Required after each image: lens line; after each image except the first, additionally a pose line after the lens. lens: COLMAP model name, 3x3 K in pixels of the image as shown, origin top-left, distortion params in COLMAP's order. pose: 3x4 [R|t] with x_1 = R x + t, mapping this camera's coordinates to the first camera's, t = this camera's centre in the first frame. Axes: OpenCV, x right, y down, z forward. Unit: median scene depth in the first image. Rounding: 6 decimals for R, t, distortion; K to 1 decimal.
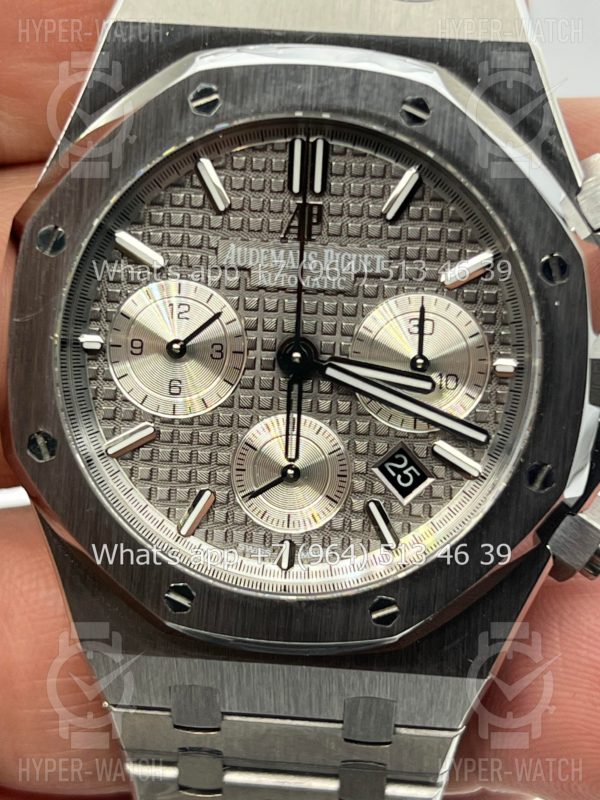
lens RADIAL K [[1843.6, 0, 302.4], [0, 1843.6, 402.1], [0, 0, 1]] dist [0.196280, 0.000000]
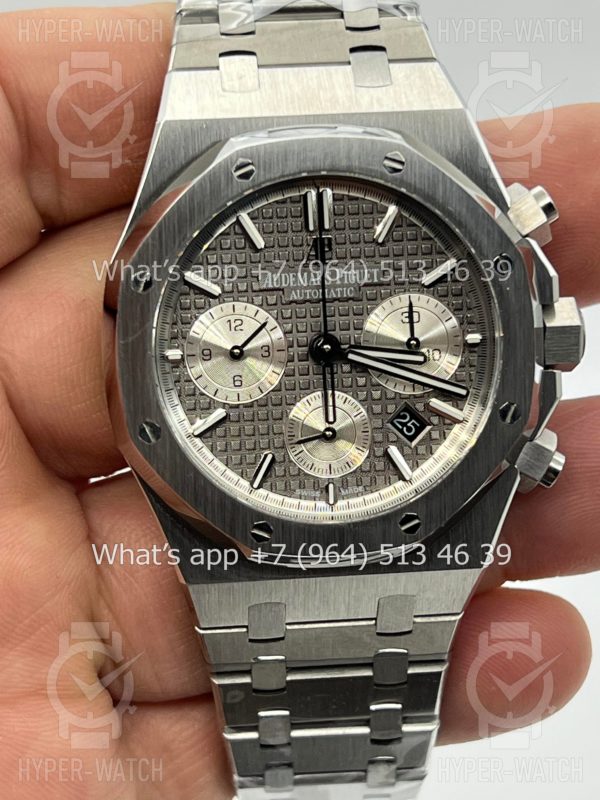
lens RADIAL K [[1843.6, 0, 284.4], [0, 1843.6, 405.2], [0, 0, 1]] dist [0.196280, 0.000000]
pose [[0.986345, -0.110003, 0.122566, -0.205533], [0.115421, 0.992589, -0.038002, 0.066072], [-0.117477, 0.051630, 0.991733, -0.358105]]
